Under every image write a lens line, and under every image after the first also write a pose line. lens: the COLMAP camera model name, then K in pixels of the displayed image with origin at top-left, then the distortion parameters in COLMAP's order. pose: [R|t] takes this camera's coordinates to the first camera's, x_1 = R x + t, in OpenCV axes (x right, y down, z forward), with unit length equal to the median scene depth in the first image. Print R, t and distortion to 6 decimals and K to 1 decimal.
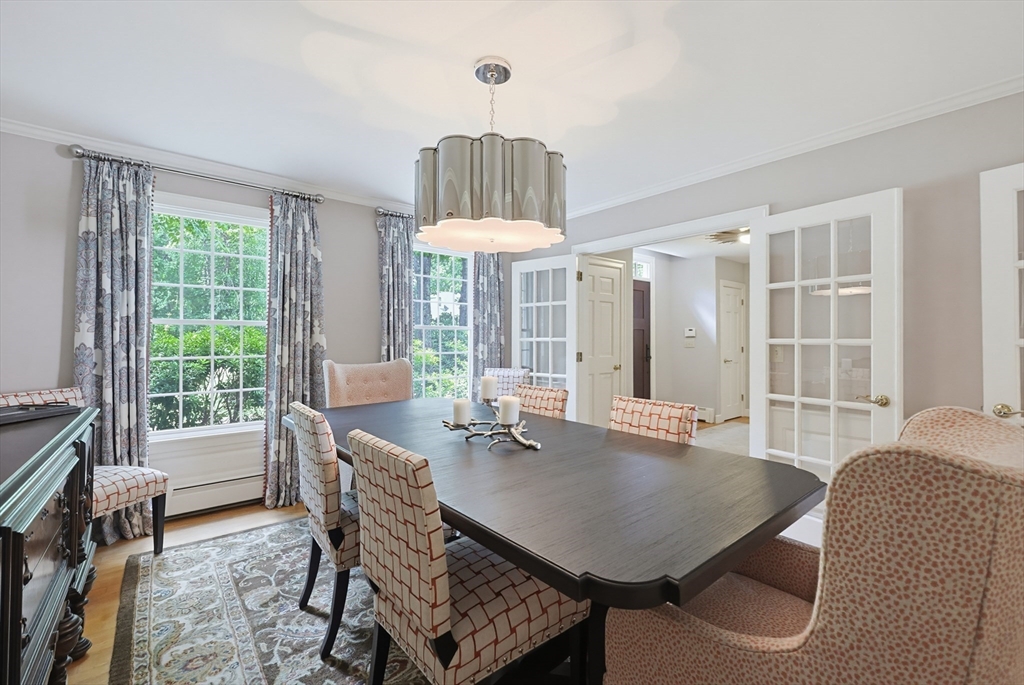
lens RADIAL K [[436.6, 0, 515.2], [0, 436.6, 344.8], [0, 0, 1]] dist [-0.014296, -0.000010]
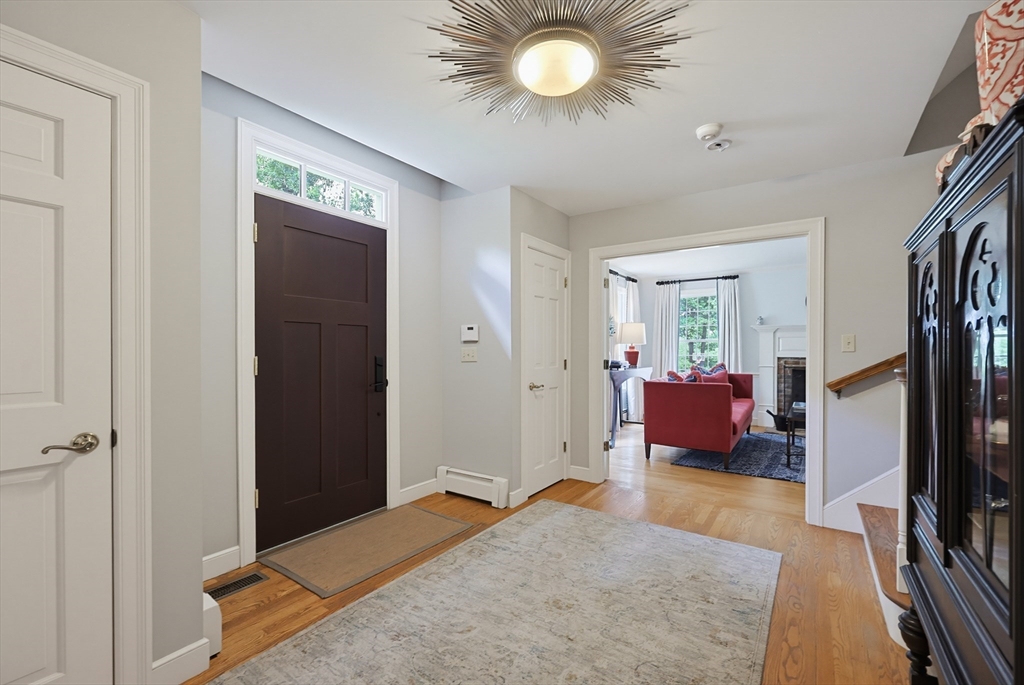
lens RADIAL K [[436.6, 0, 515.2], [0, 436.6, 344.8], [0, 0, 1]] dist [-0.014296, -0.000010]
pose [[0.962657, 0.004221, 0.270690, 0.318333], [-0.000183, 0.999888, -0.014942, -0.006464], [-0.270723, 0.014335, 0.962551, 0.484171]]
